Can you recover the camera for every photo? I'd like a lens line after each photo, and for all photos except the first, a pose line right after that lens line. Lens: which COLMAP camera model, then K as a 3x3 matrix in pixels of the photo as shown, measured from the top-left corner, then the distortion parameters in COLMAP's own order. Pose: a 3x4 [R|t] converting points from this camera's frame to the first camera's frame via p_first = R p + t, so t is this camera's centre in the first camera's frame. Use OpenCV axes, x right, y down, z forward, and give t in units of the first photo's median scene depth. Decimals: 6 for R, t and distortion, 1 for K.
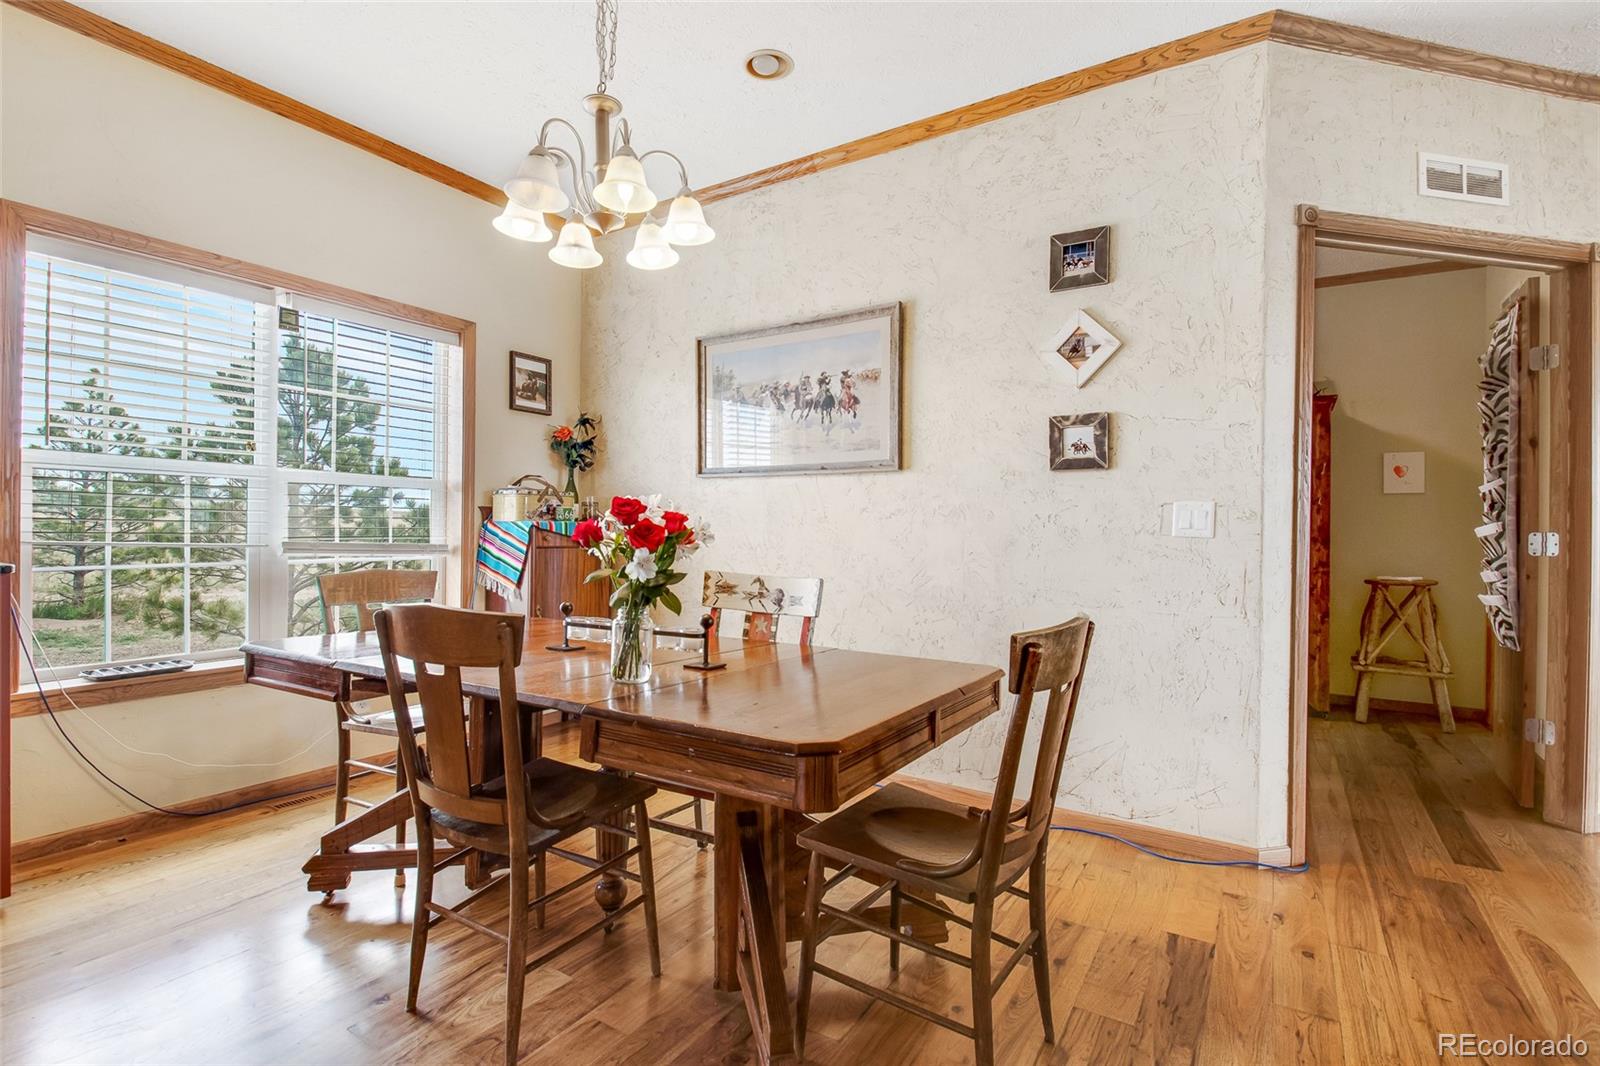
lens RADIAL K [[756.3, 0, 793.2], [0, 756.3, 525.4], [0, 0, 1]] dist [-0.000902, -0.006336]
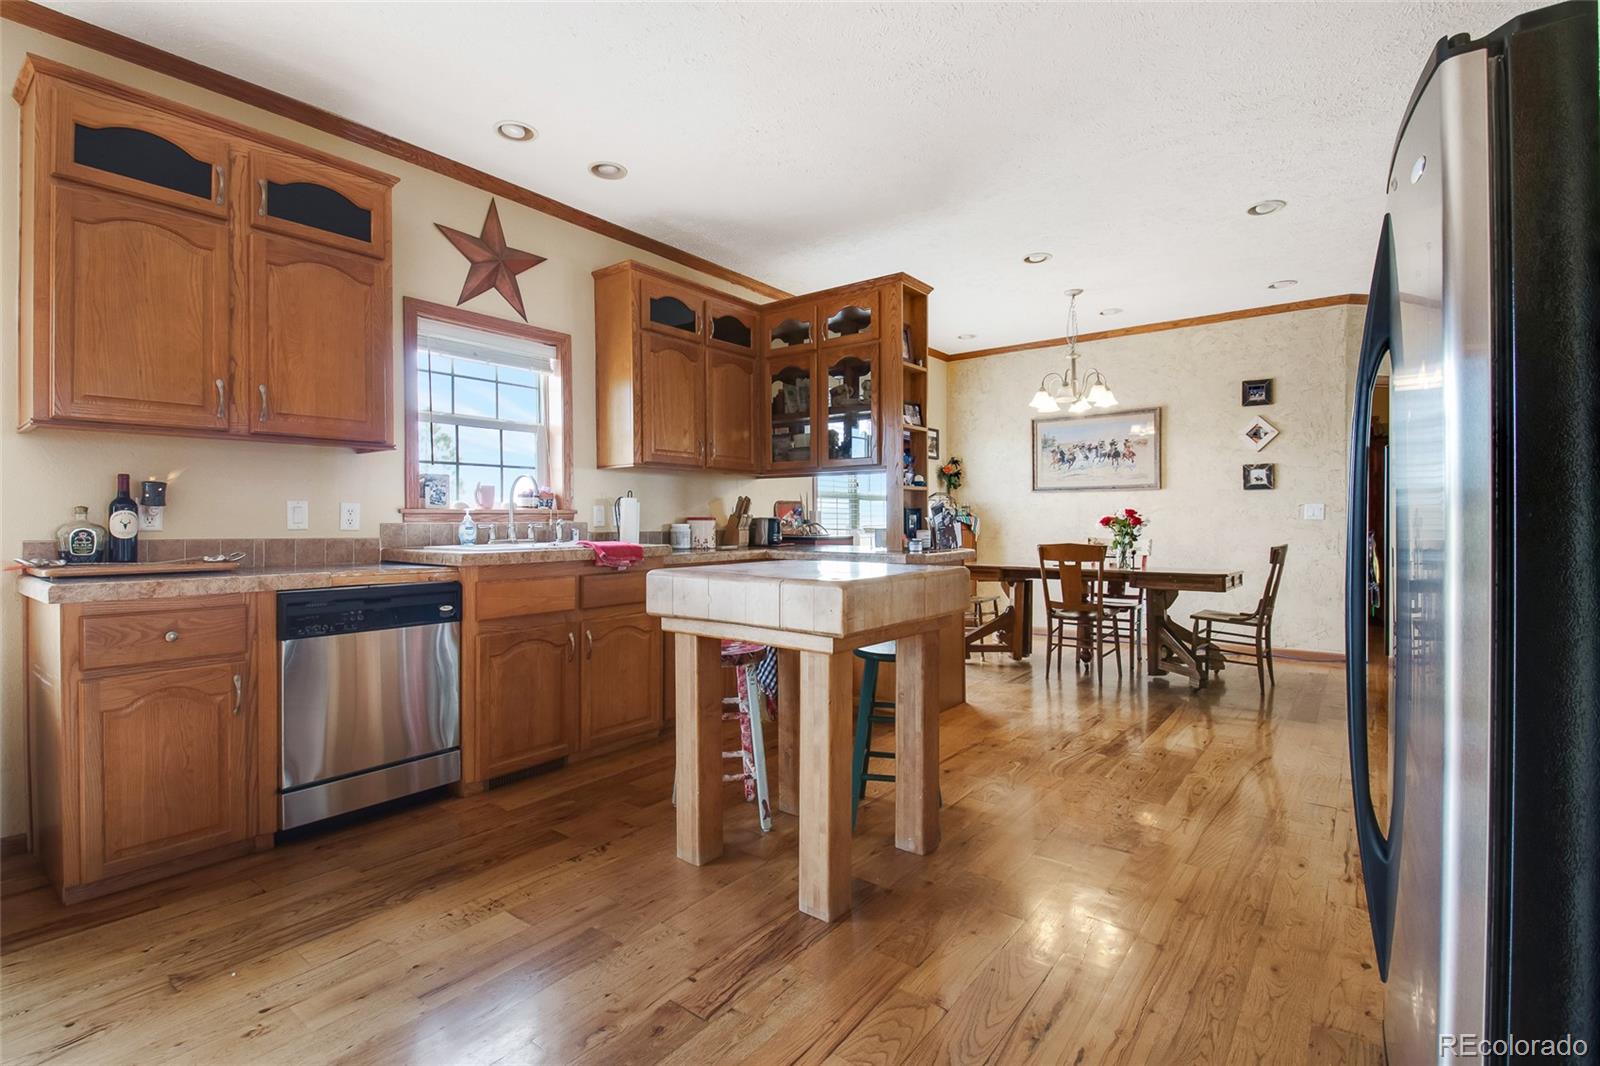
lens RADIAL K [[756.3, 0, 793.2], [0, 756.3, 525.4], [0, 0, 1]] dist [-0.000902, -0.006336]
pose [[0.995878, -0.015832, -0.089313, -0.776366], [0.016610, 0.999830, 0.007981, -0.008583], [0.089172, -0.009432, 0.995972, -1.311972]]
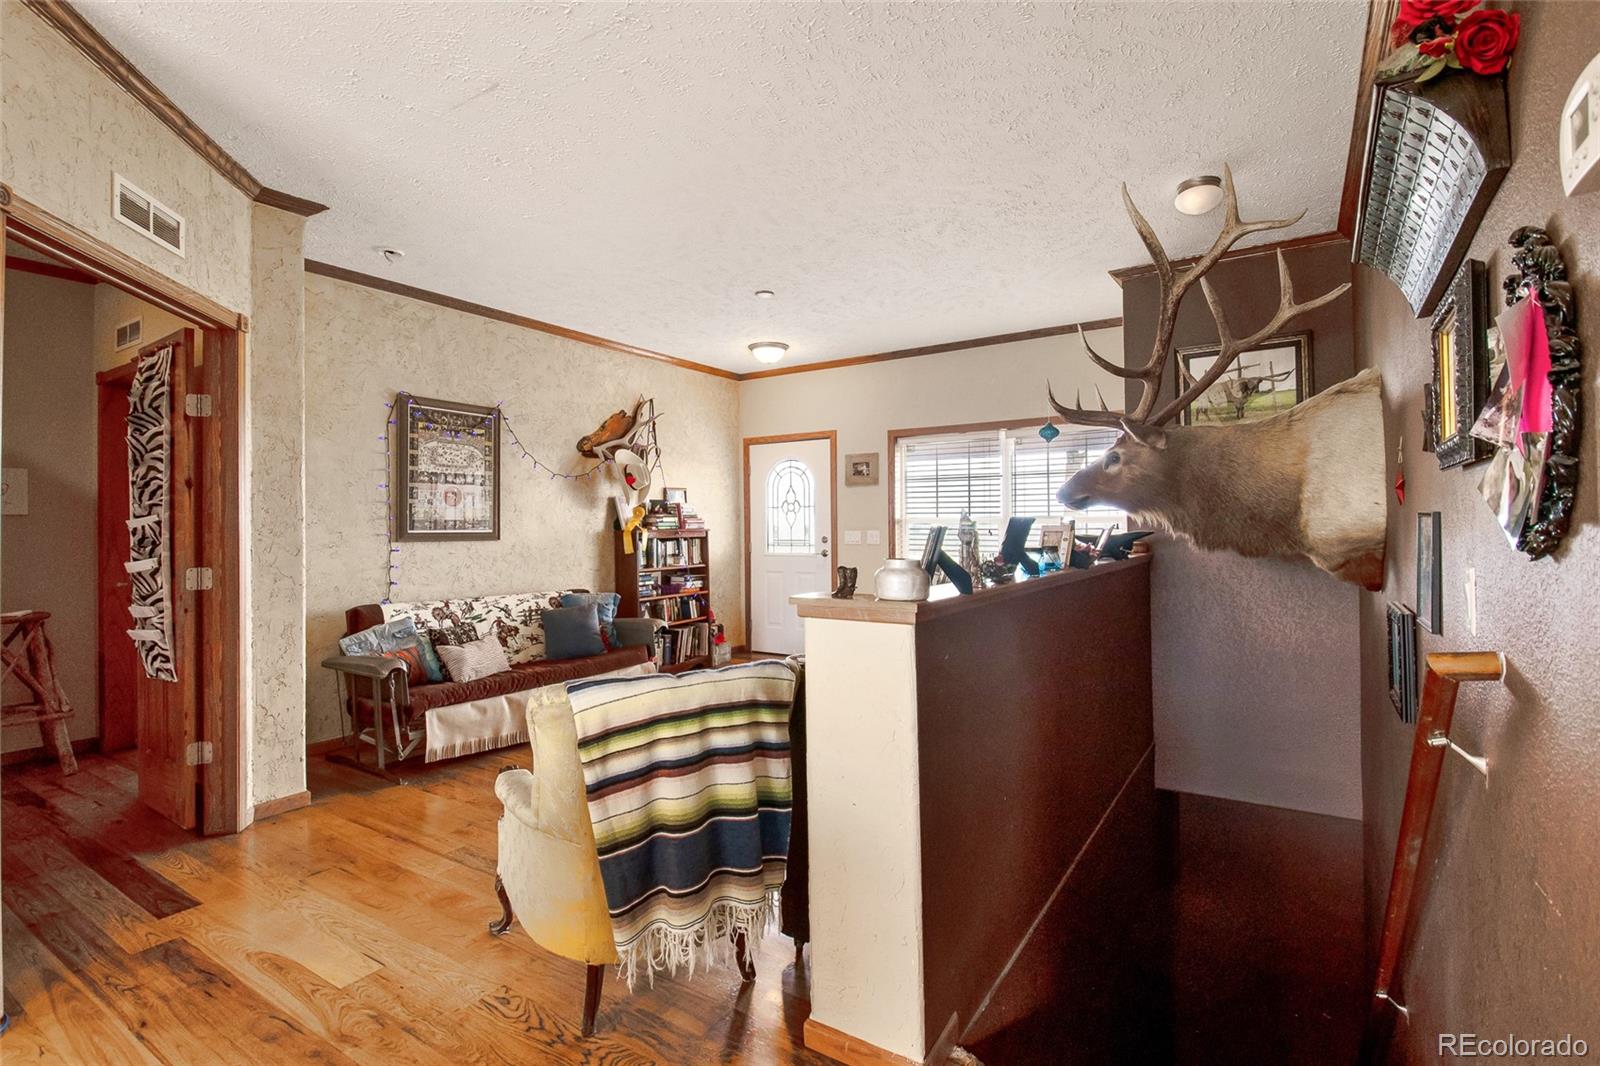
lens RADIAL K [[756.3, 0, 793.2], [0, 756.3, 525.4], [0, 0, 1]] dist [-0.000902, -0.006336]
pose [[0.023627, -0.001949, 0.999719, -0.058591], [0.004351, 0.999989, 0.001846, -0.047012], [-0.999711, 0.004306, 0.023635, 0.114134]]
